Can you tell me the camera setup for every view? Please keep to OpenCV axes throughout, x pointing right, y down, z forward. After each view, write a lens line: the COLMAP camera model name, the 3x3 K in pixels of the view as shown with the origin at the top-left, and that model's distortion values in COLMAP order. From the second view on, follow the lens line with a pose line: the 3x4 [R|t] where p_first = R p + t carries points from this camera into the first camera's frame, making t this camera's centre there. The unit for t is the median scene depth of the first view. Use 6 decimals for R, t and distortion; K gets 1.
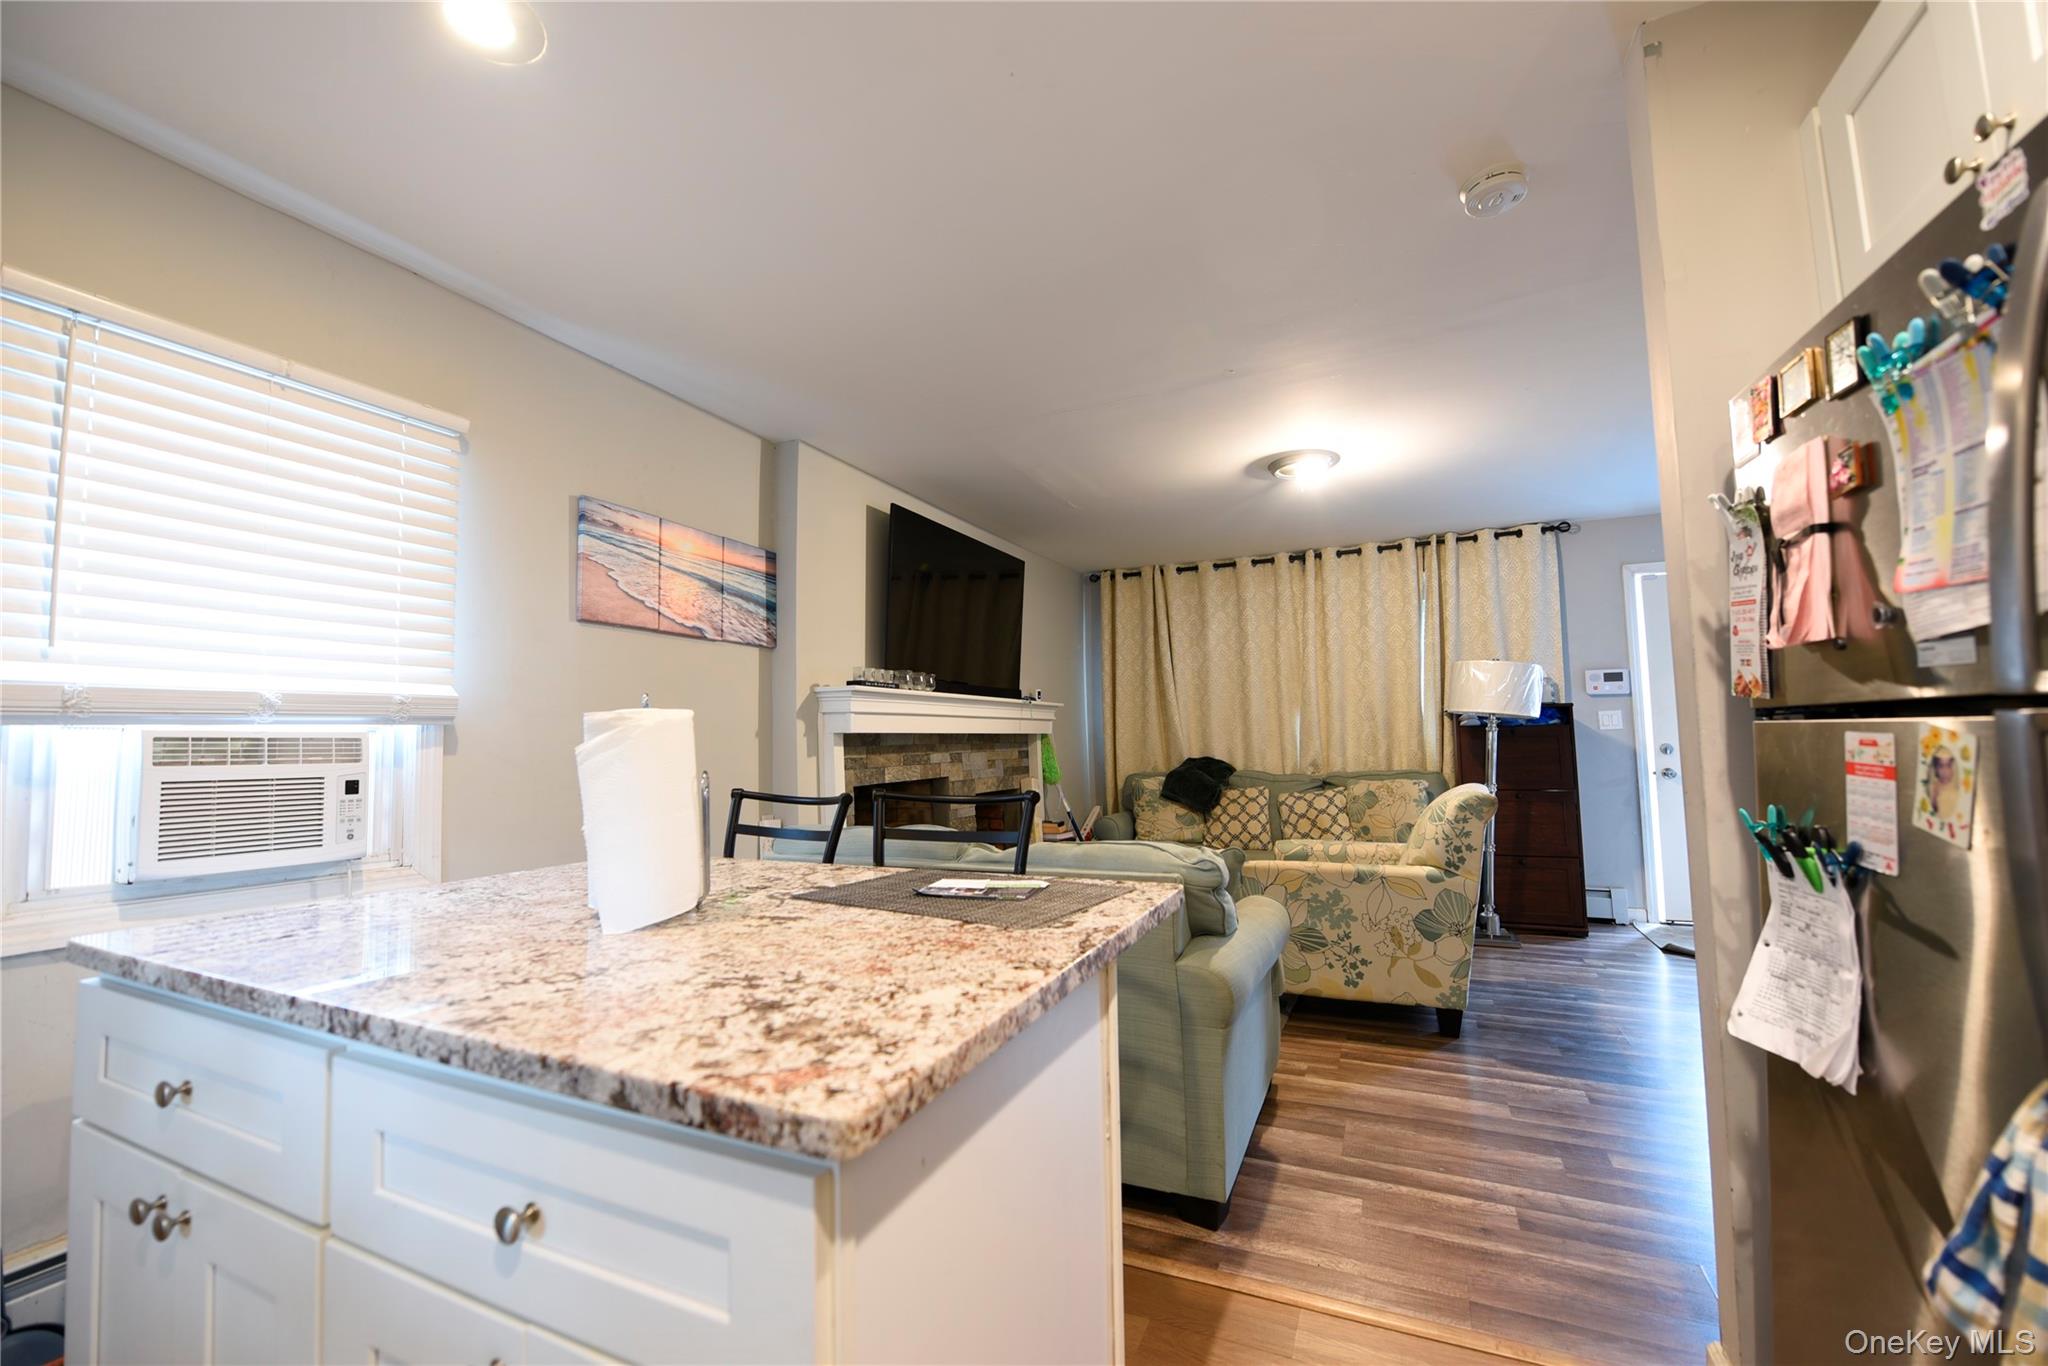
lens RADIAL K [[817.5, 0, 1024.6], [0, 817.5, 695.3], [0, 0, 1]] dist [-0.016134, -0.001009]
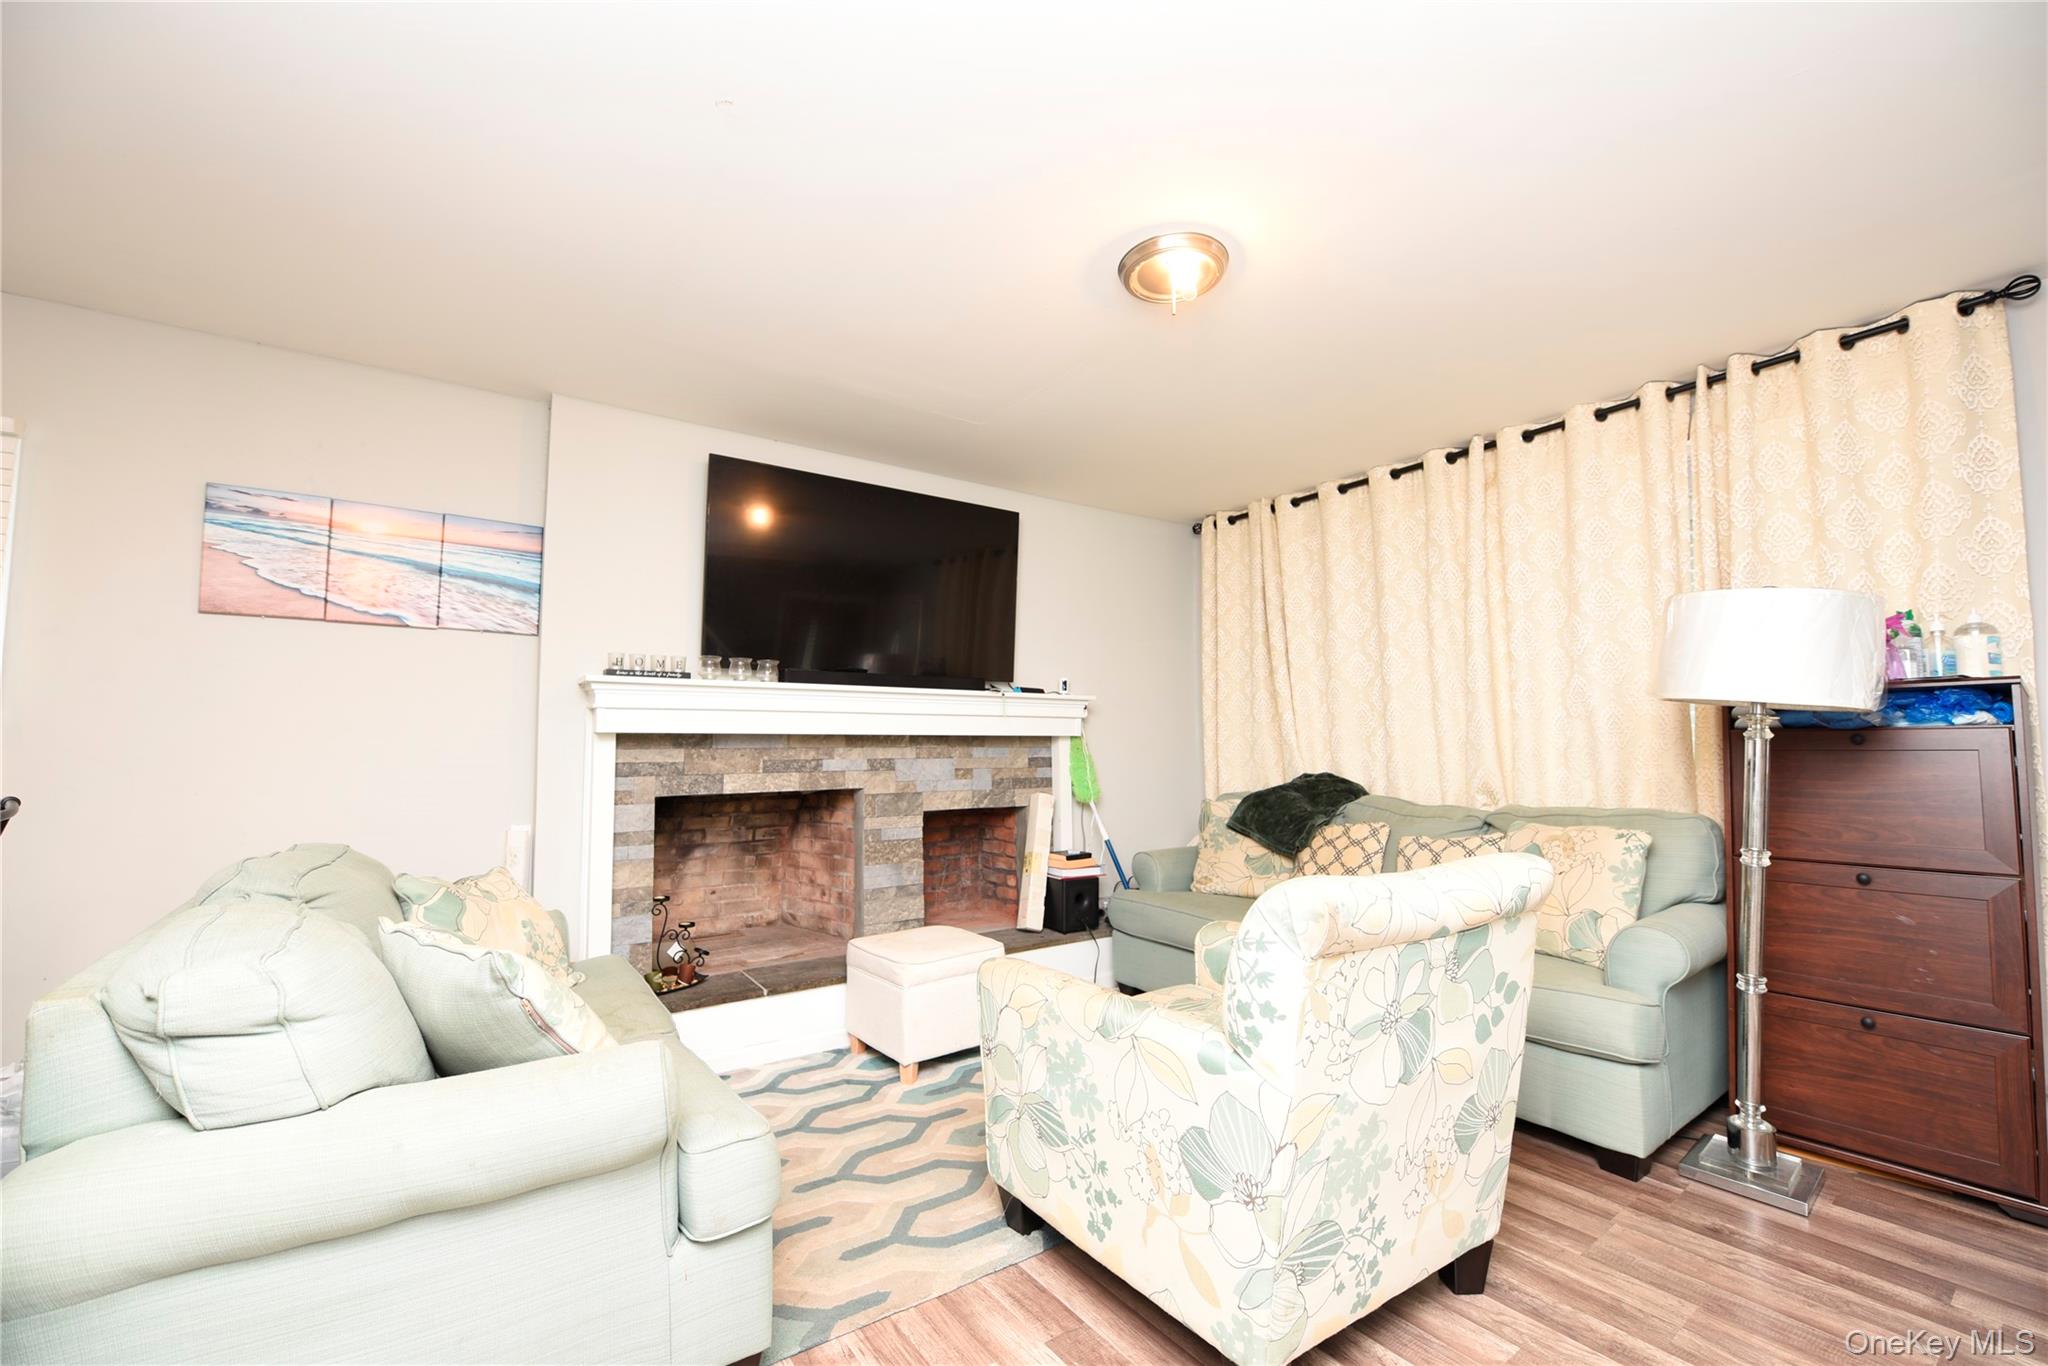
lens RADIAL K [[817.5, 0, 1026.3], [0, 817.5, 688.8], [0, 0, 1]] dist [-0.016134, -0.001009]
pose [[0.866878, -0.017968, -0.498196, 0.617033], [0.014387, 0.999836, -0.011026, 0.018613], [0.498313, 0.002390, 0.866994, 0.529818]]
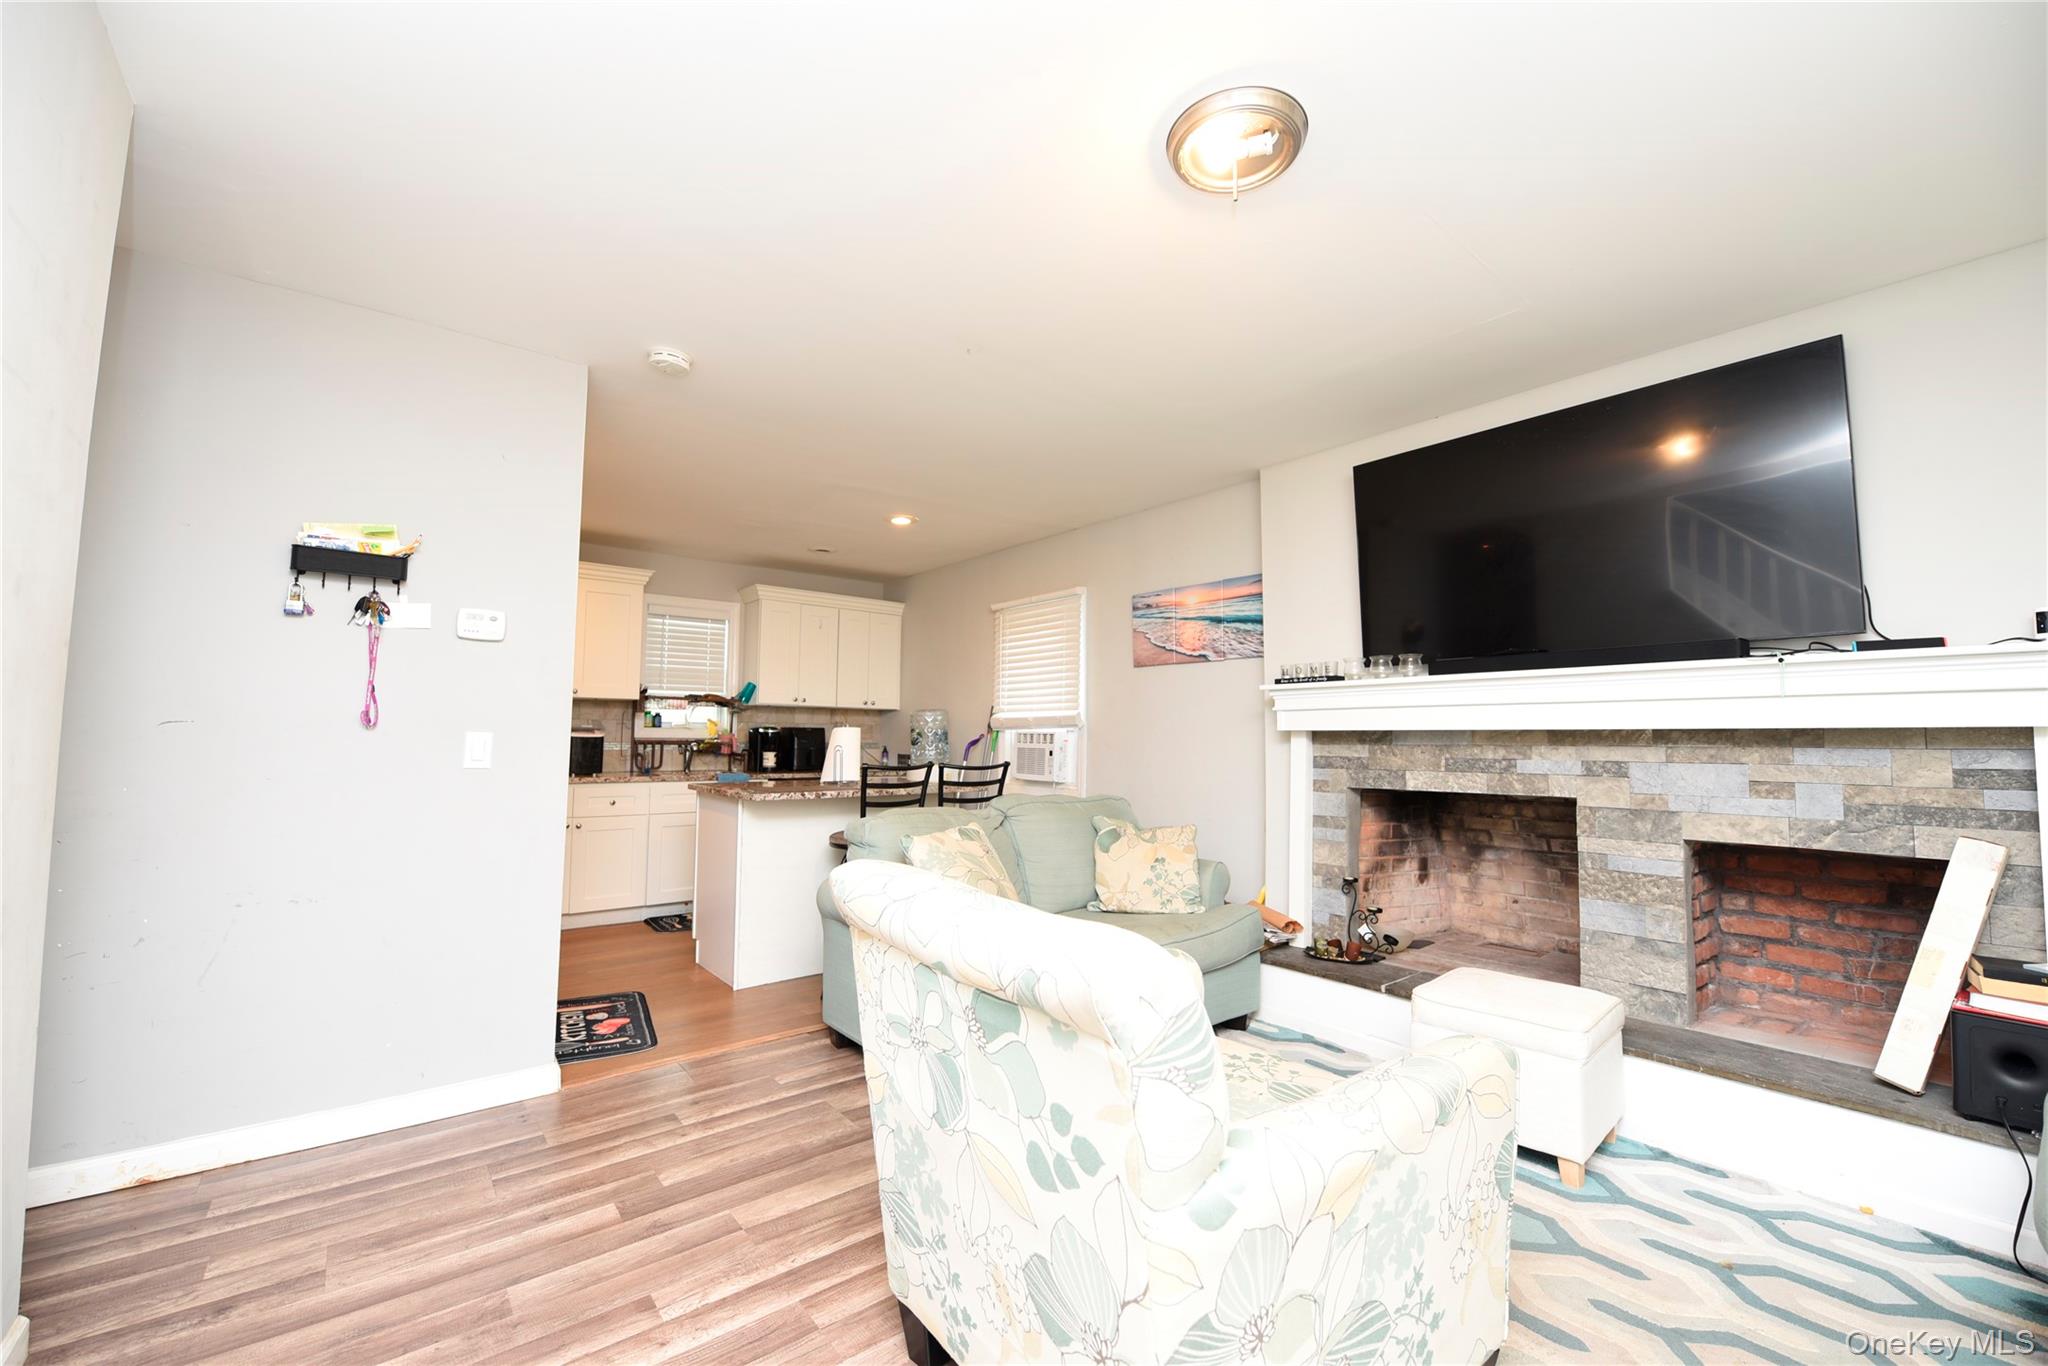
lens RADIAL K [[817.5, 0, 1019.2], [0, 817.5, 688.3], [0, 0, 1]] dist [-0.016134, -0.001009]
pose [[-0.444649, -0.039558, -0.894831, 0.912776], [0.051513, 0.996241, -0.069638, 0.051185], [0.894223, -0.077060, -0.440940, 1.239037]]
